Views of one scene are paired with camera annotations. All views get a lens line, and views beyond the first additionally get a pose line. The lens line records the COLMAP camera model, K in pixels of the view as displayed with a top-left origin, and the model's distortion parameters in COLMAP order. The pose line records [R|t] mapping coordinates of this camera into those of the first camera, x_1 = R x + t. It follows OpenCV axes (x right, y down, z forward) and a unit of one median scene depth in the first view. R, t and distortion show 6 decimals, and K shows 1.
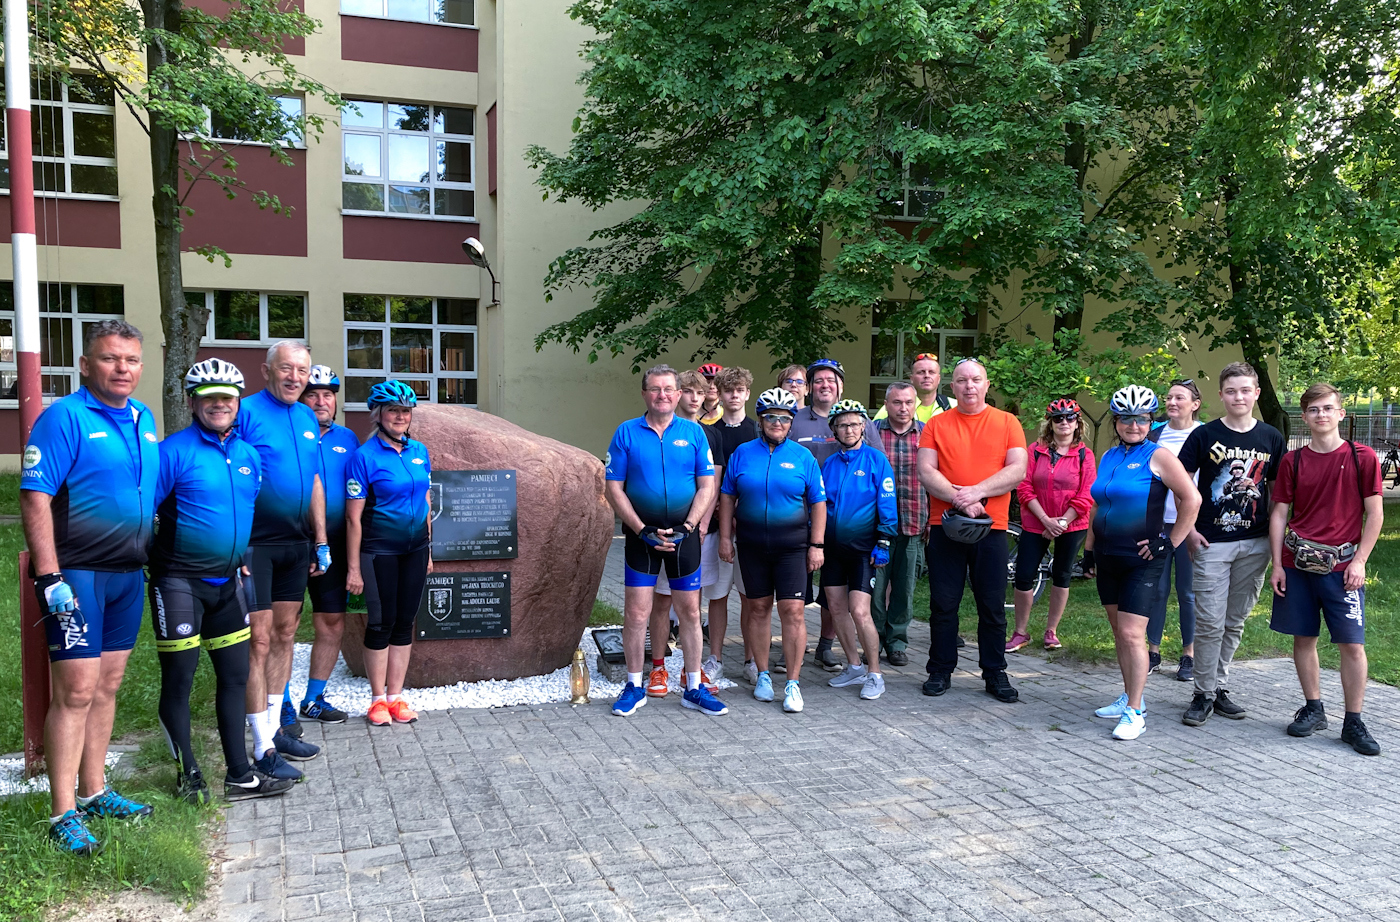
lens RADIAL K [[1212.1, 0, 700.5], [0, 1212.1, 525.0], [0, 0, 1]] dist [0.078705, -0.270868]
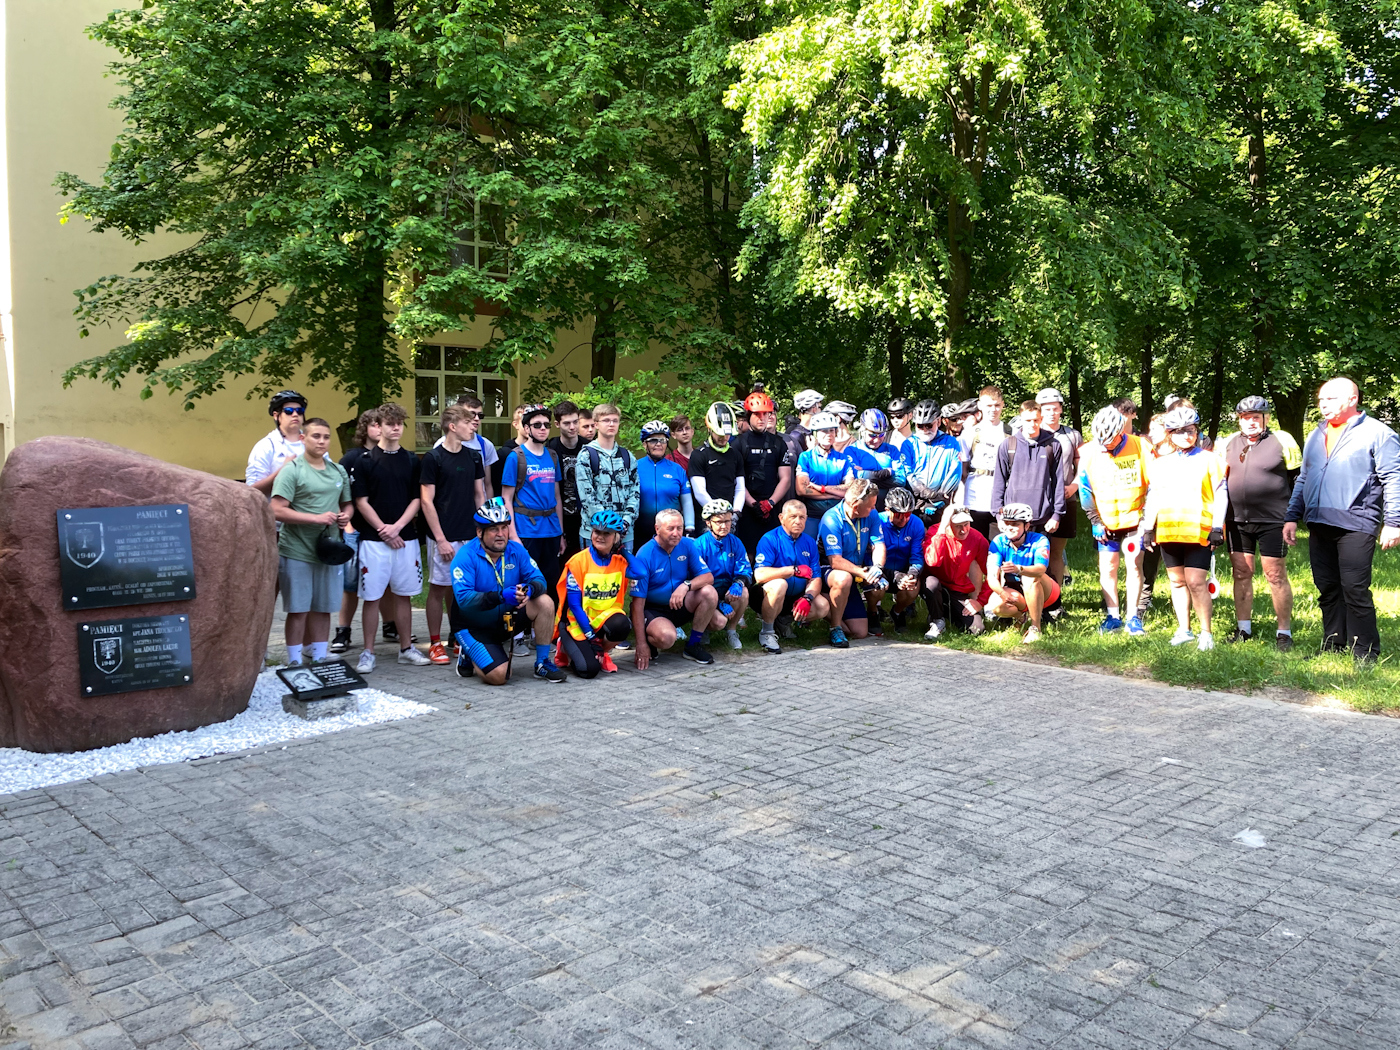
lens RADIAL K [[1131.9, 0, 700.0], [0, 1131.9, 525.0], [0, 0, 1]] dist [-0.000109, 0.004696]
pose [[0.917719, -0.049921, 0.394082, -0.136416], [0.059371, 0.998166, -0.011817, 0.004268], [-0.392769, 0.034242, 0.918999, 0.045840]]
